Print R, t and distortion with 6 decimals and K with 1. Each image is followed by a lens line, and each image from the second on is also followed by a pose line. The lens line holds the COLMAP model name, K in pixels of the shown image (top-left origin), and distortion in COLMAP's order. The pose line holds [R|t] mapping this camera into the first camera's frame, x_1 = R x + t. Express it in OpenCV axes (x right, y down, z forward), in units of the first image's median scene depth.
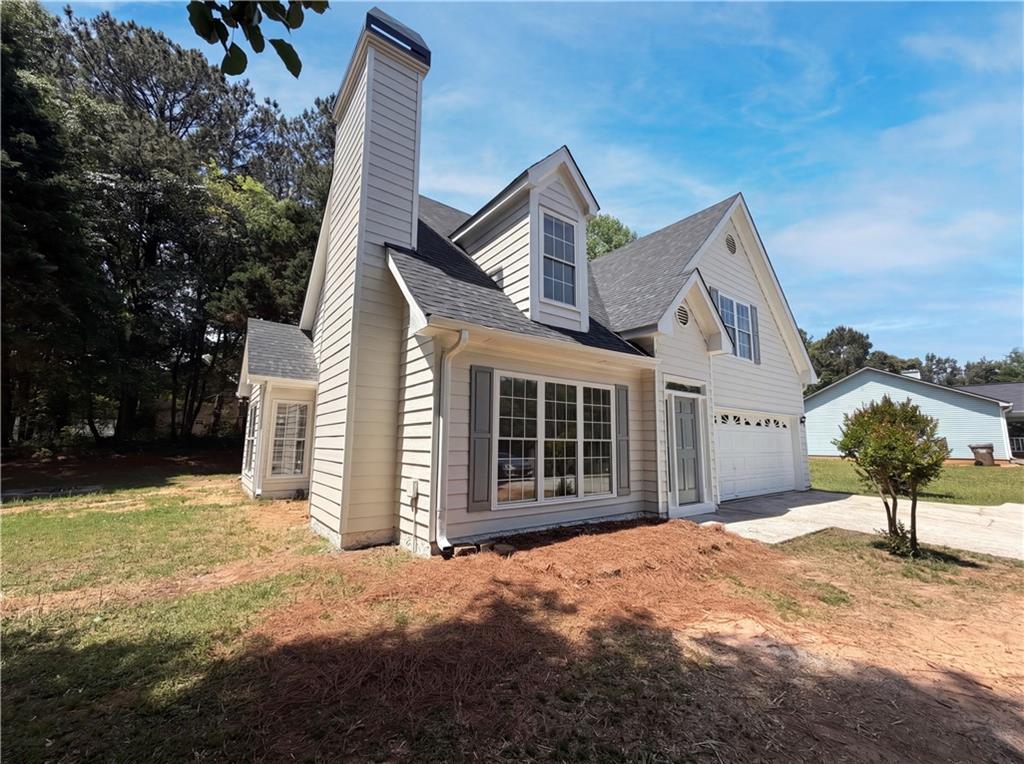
lens RADIAL K [[410.1, 0, 512.0], [0, 410.1, 382.0], [0, 0, 1]] dist [0.012753, 0.000072]
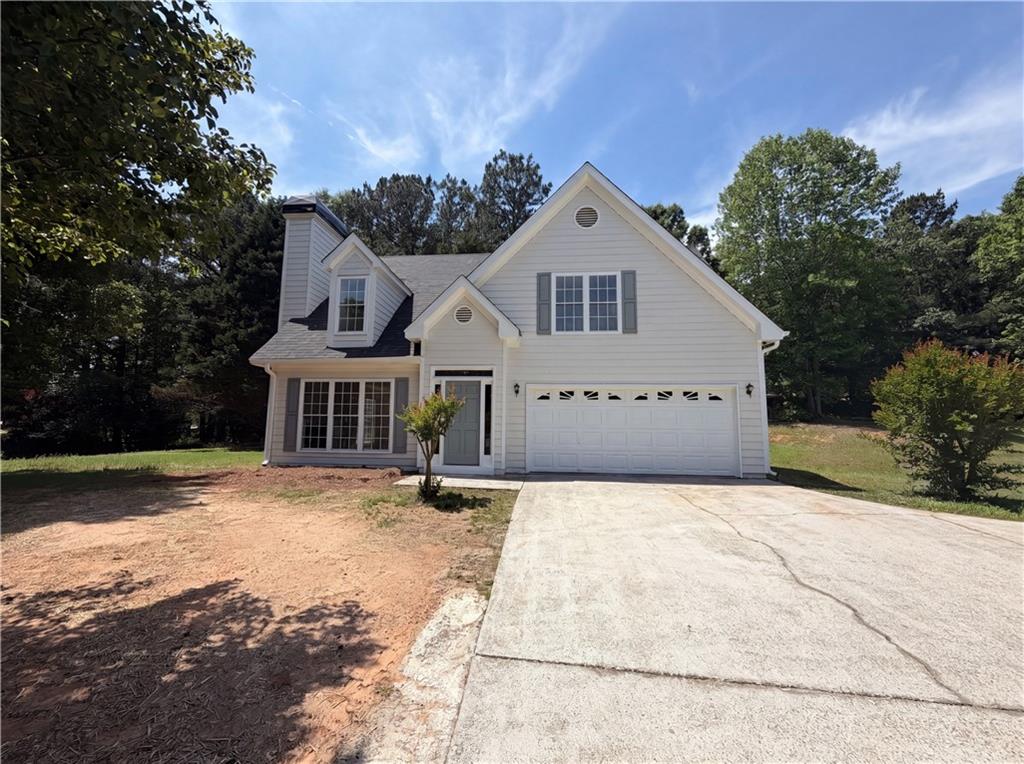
lens RADIAL K [[410.1, 0, 512.0], [0, 410.1, 382.0], [0, 0, 1]] dist [0.012753, 0.000072]
pose [[0.746723, -0.100280, -0.657532, 1.552893], [0.089947, 0.994713, -0.049556, 0.135316], [0.659025, -0.022138, 0.751795, 0.185180]]
